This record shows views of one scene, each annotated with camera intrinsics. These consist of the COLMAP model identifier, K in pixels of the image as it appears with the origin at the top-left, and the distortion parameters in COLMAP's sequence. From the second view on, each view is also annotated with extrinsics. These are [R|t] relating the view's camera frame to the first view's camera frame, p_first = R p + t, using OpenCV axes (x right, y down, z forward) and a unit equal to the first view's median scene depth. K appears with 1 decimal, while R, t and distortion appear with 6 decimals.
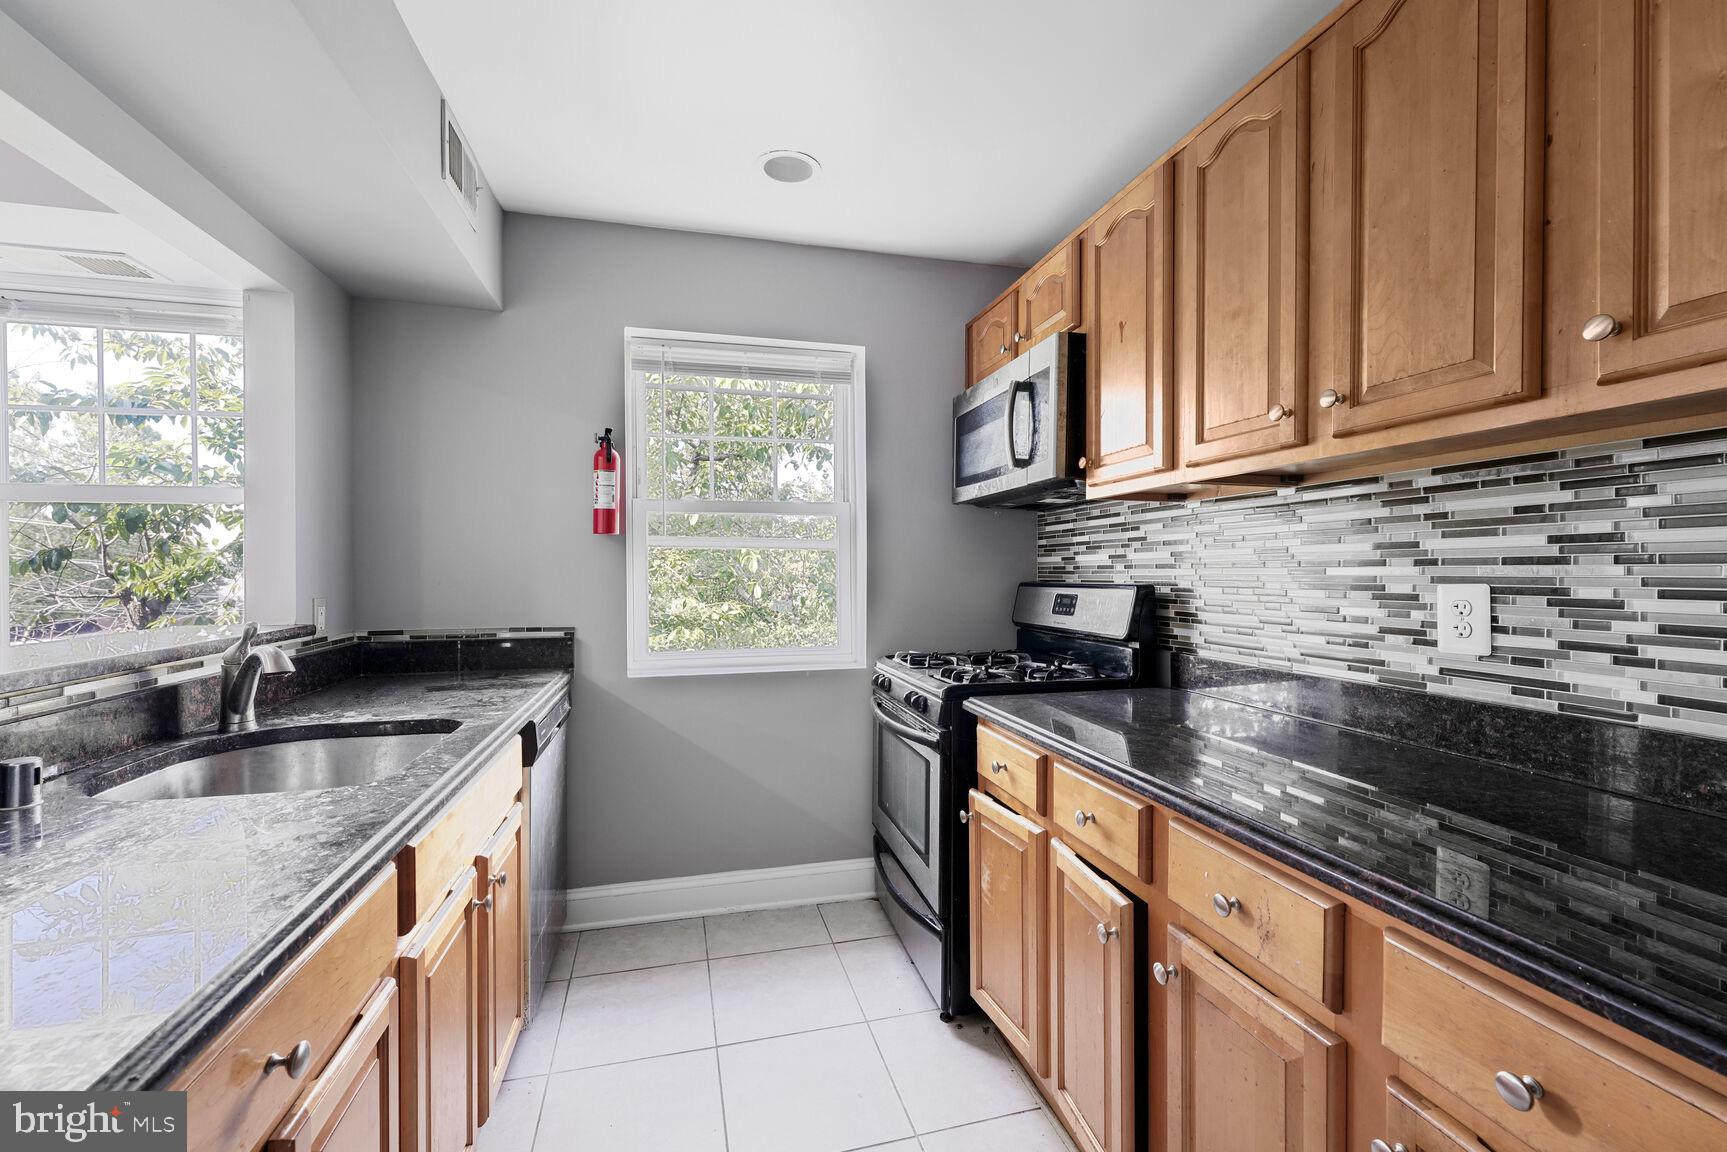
lens RADIAL K [[702.7, 0, 857.2], [0, 702.7, 567.2], [0, 0, 1]] dist [-0.005444, 0.000879]
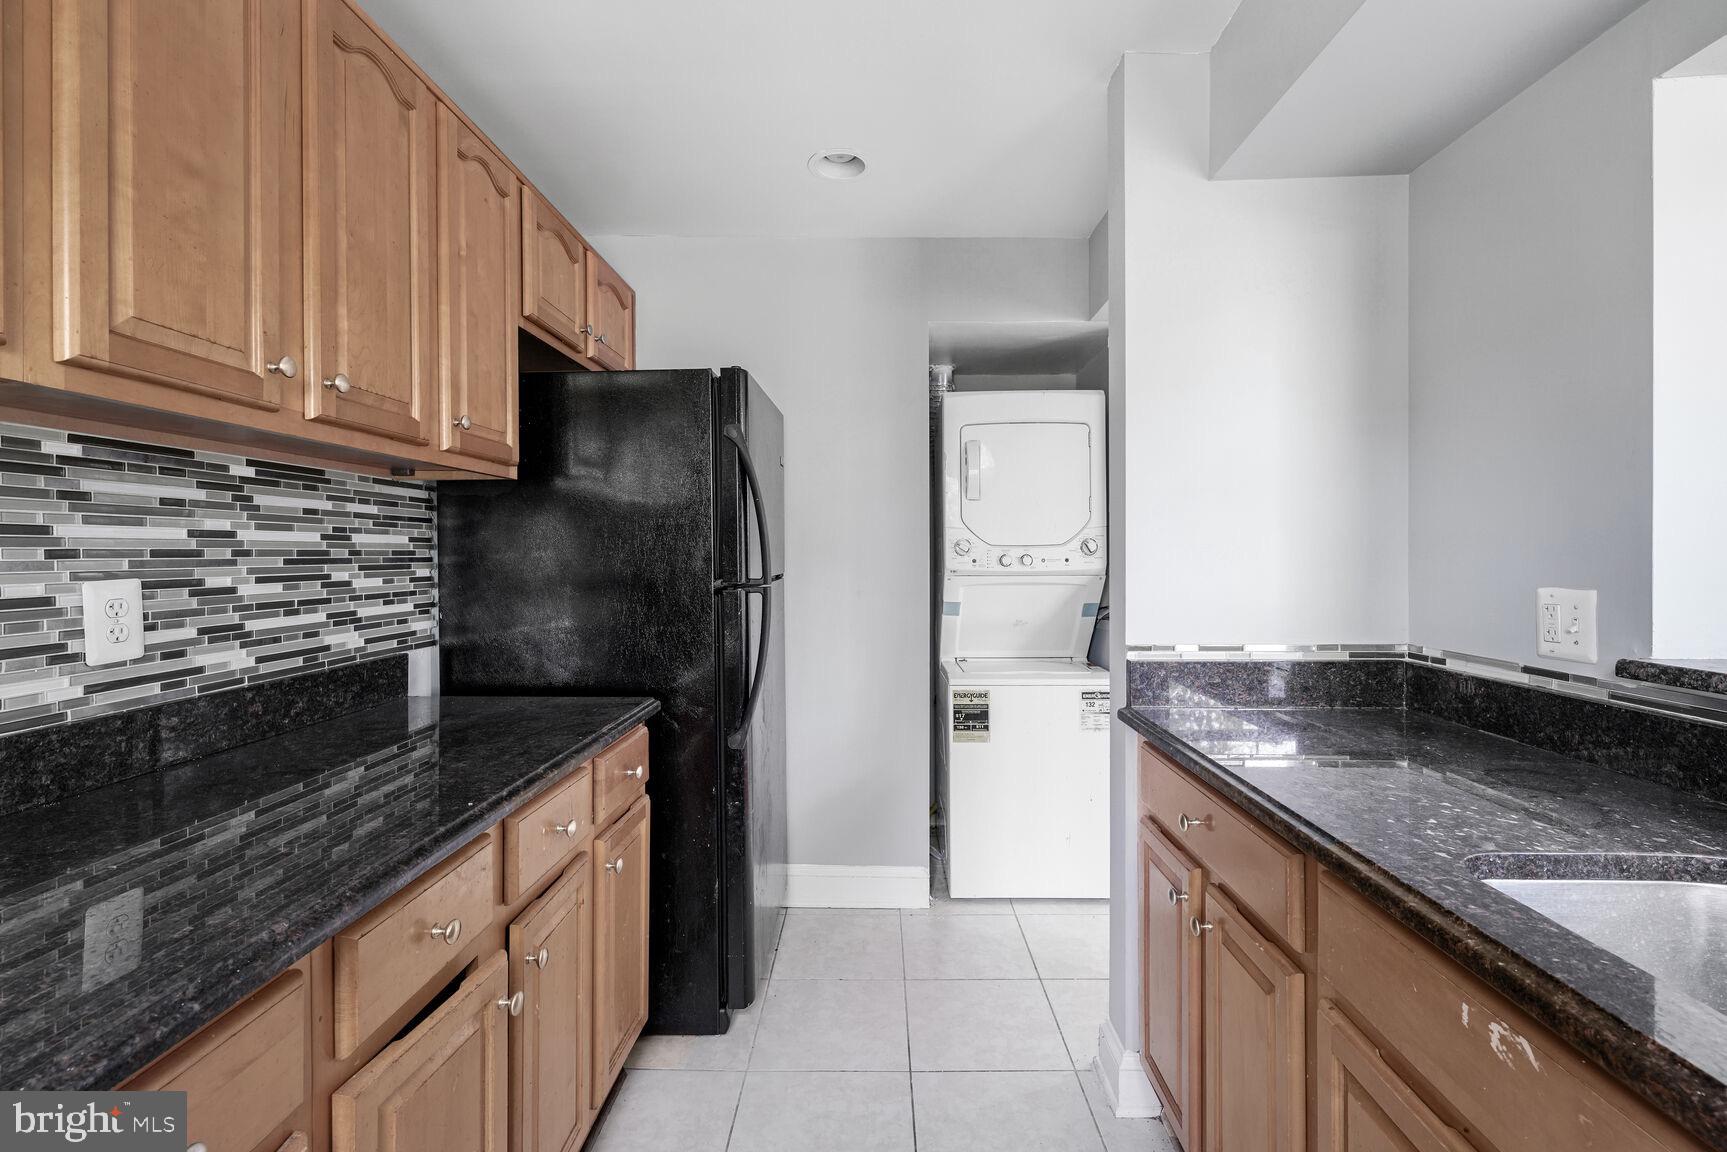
lens RADIAL K [[702.7, 0, 868.2], [0, 702.7, 561.0], [0, 0, 1]] dist [-0.001025, -0.000473]
pose [[-0.960216, 0.009307, 0.279103, -0.248693], [0.011338, 0.999920, 0.005665, 0.006332], [-0.279028, 0.008604, -0.960245, 1.501093]]
